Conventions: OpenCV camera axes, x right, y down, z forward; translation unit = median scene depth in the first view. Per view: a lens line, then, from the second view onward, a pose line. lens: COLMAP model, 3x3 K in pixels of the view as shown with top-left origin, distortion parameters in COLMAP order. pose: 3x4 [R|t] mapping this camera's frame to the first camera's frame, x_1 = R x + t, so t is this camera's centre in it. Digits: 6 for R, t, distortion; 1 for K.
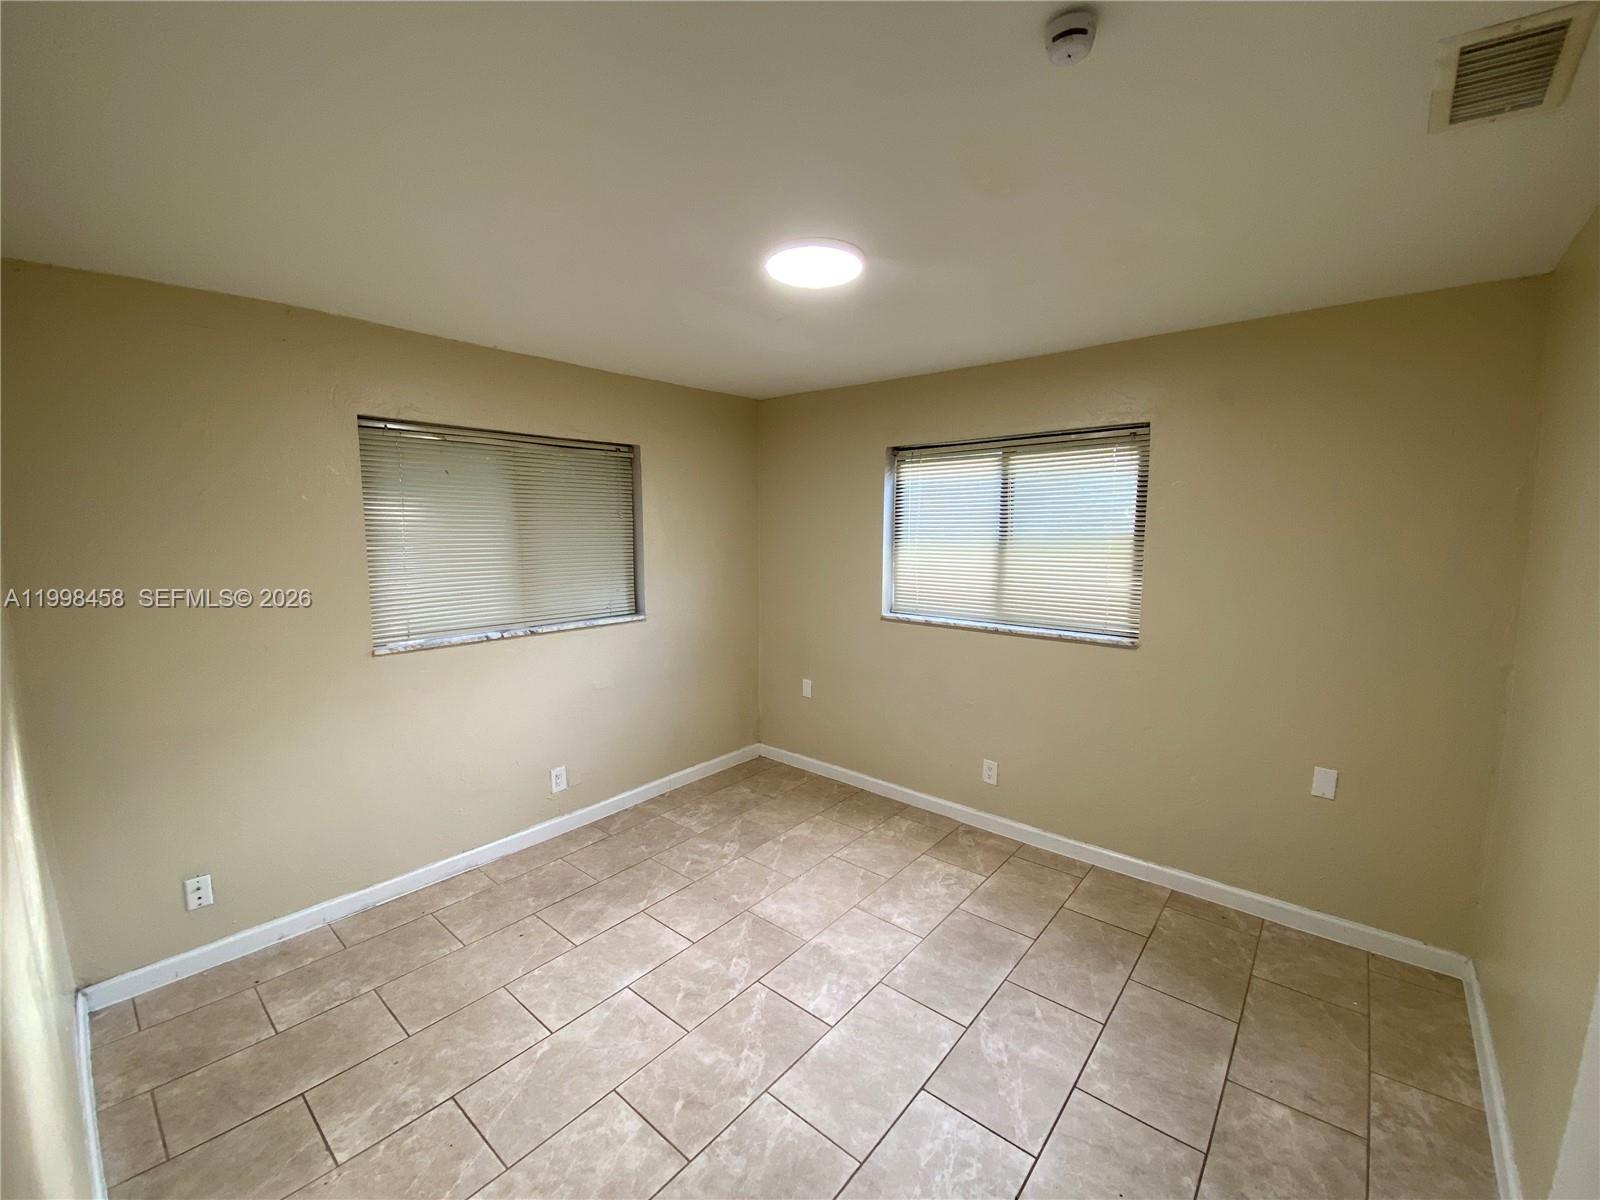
lens RADIAL K [[646.7, 0, 796.4], [0, 646.7, 599.6], [0, 0, 1]] dist [0.028734, -0.025048]
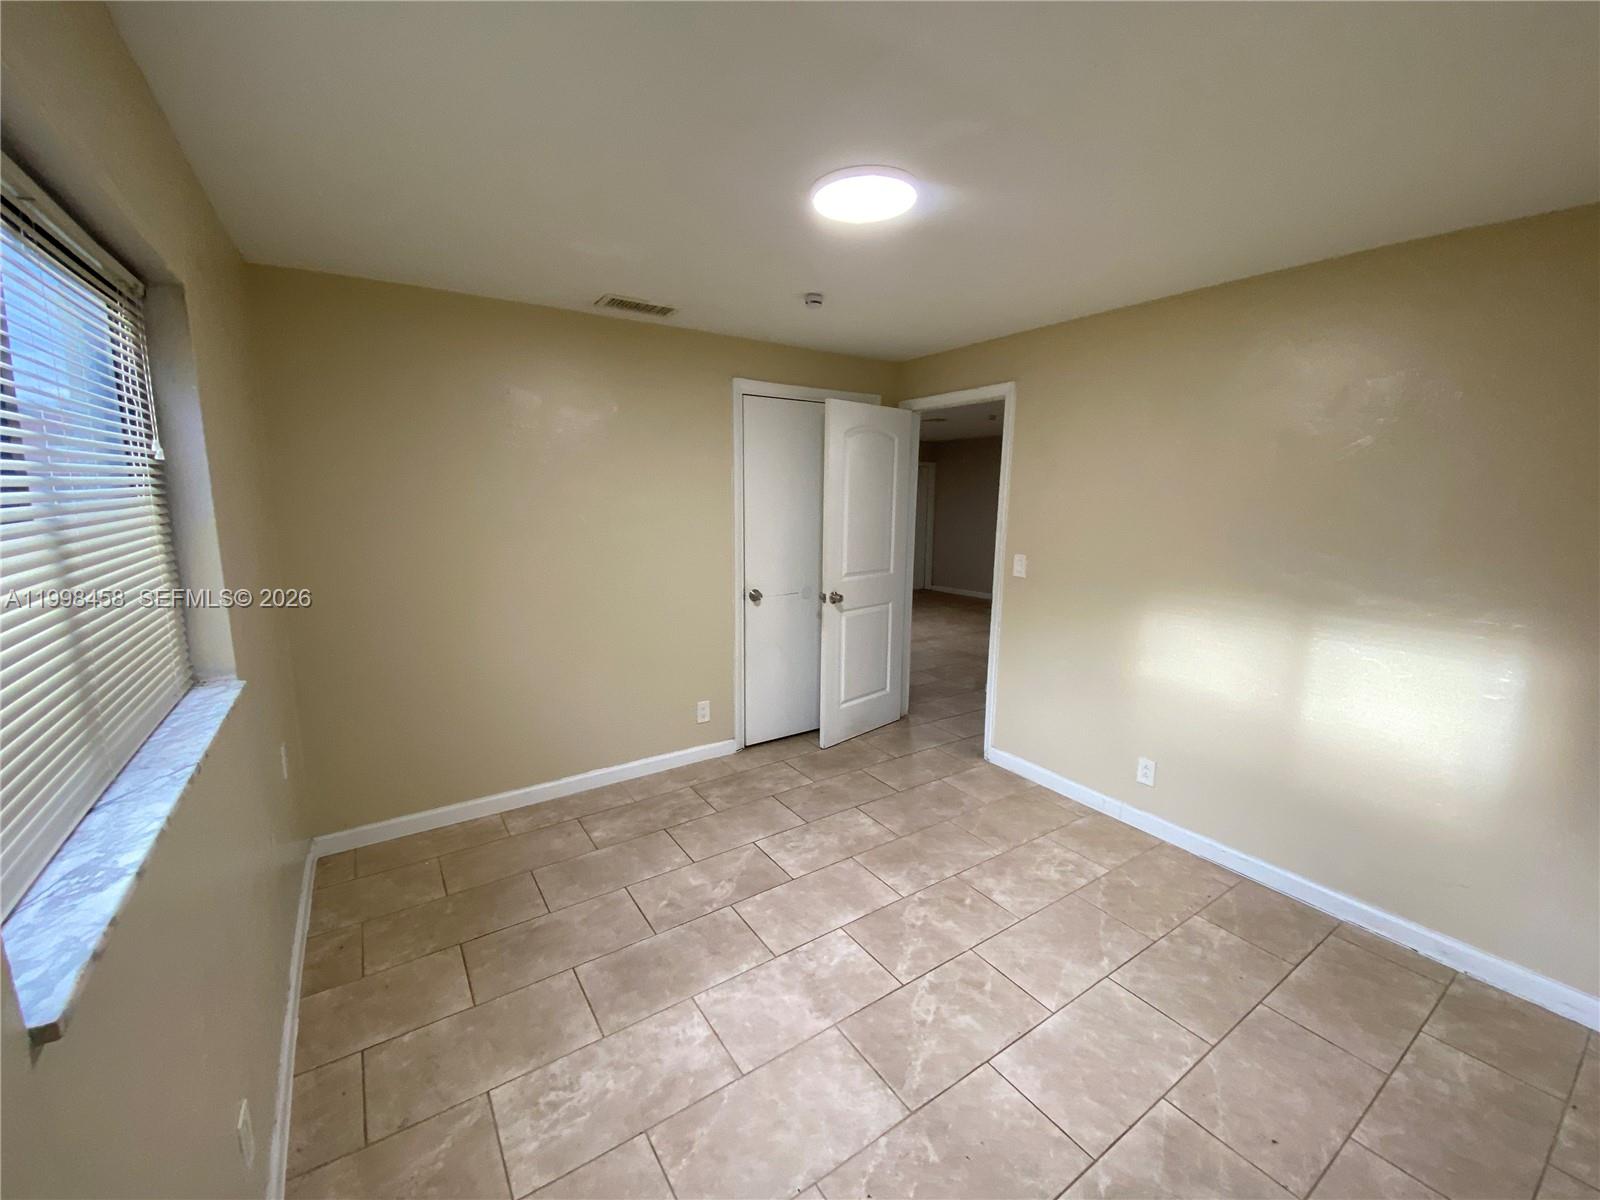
lens RADIAL K [[640.7, 0, 800.0], [0, 640.7, 600.0], [0, 0, 1]] dist [0.027118, -0.025922]
pose [[-0.962773, -0.053244, 0.265015, -0.118222], [0.024175, 0.959520, 0.280602, -0.170731], [-0.269228, 0.276563, -0.922513, 1.561967]]
